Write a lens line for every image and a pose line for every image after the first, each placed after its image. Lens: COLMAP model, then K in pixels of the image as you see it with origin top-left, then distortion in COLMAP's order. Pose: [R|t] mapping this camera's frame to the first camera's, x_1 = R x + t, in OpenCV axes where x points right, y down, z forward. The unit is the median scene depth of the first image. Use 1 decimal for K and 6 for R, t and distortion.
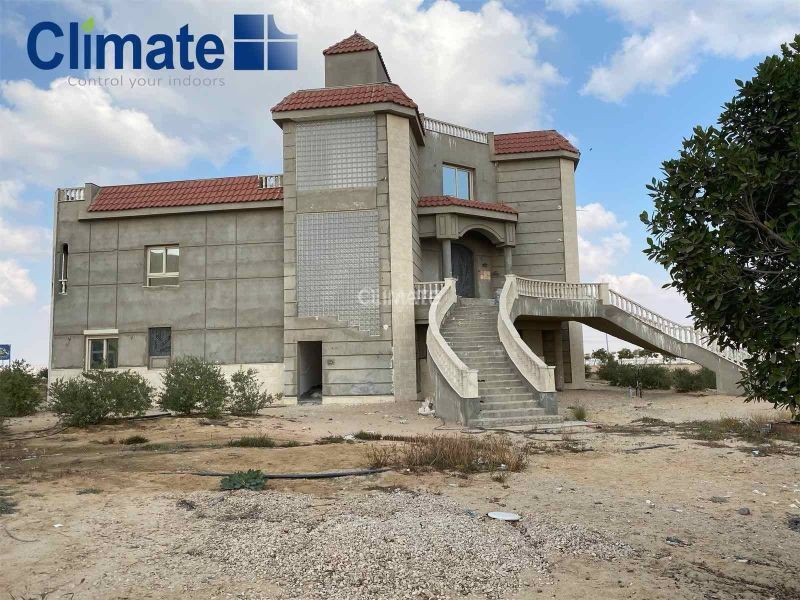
lens RADIAL K [[598.0, 0, 395.2], [0, 598.0, 298.2], [0, 0, 1]] dist [0.055235, -0.022800]
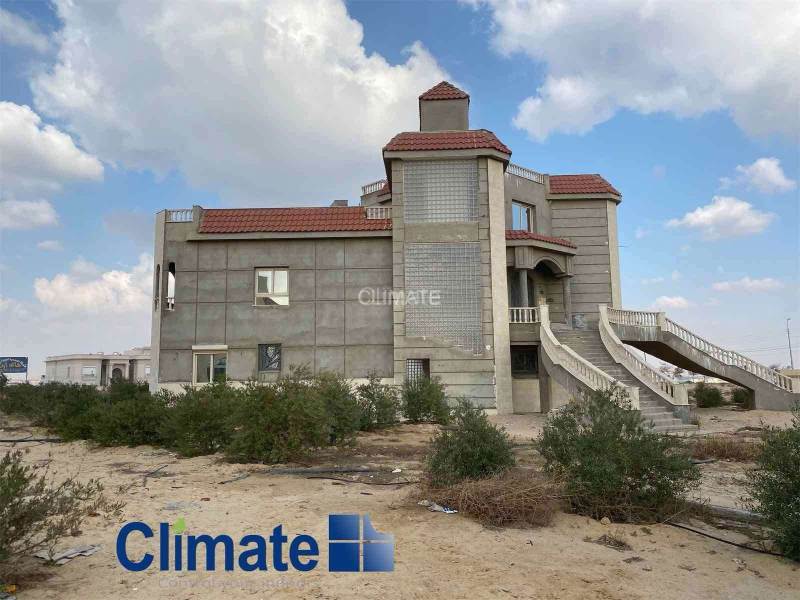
lens RADIAL K [[598.0, 0, 405.8], [0, 598.0, 300.7], [0, 0, 1]] dist [0.055235, -0.022800]
pose [[0.991823, 0.025090, 0.125128, -0.285221], [-0.022282, 0.999469, -0.023792, -0.008220], [-0.125659, 0.020810, 0.991855, -0.088908]]
